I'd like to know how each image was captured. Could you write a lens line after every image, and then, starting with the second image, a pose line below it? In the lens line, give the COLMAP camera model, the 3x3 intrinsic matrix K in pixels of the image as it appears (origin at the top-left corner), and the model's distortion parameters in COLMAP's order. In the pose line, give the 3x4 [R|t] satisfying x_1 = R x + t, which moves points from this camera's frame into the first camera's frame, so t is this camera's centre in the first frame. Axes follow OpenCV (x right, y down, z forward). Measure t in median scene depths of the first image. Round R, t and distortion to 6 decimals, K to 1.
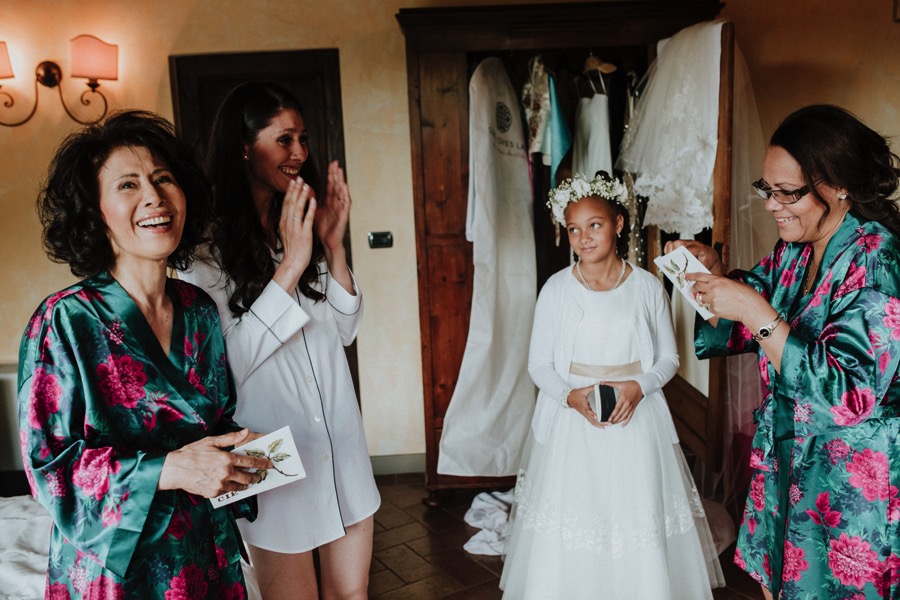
lens RADIAL K [[861.9, 0, 449.0], [0, 861.9, 295.3], [0, 0, 1]] dist [-0.015370, 0.000000]
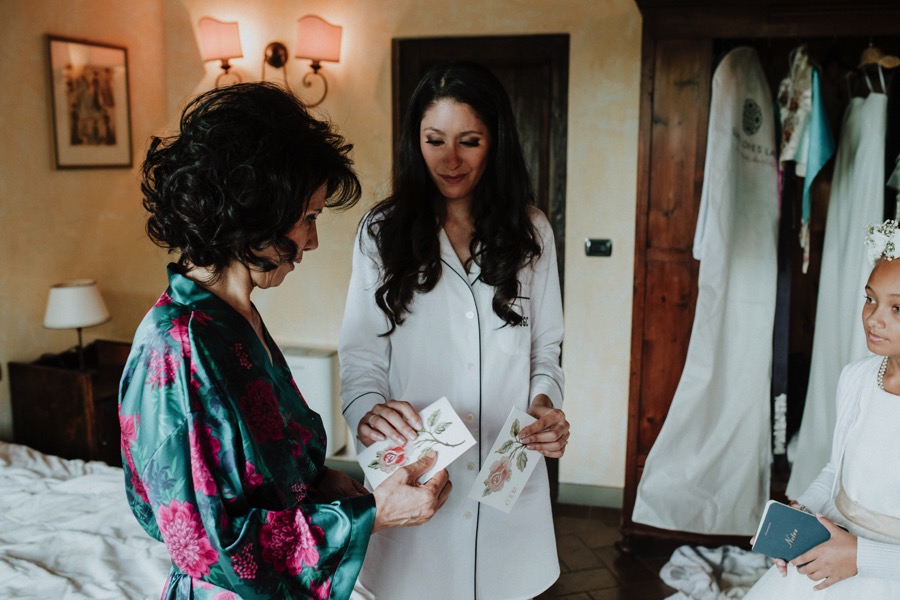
lens RADIAL K [[861.9, 0, 458.0], [0, 861.9, 299.7], [0, 0, 1]] dist [-0.015370, 0.000000]
pose [[0.961142, 0.093966, -0.259568, 0.021037], [-0.090566, 0.995575, 0.025056, -0.021475], [0.260774, -0.000575, 0.965400, 0.101500]]
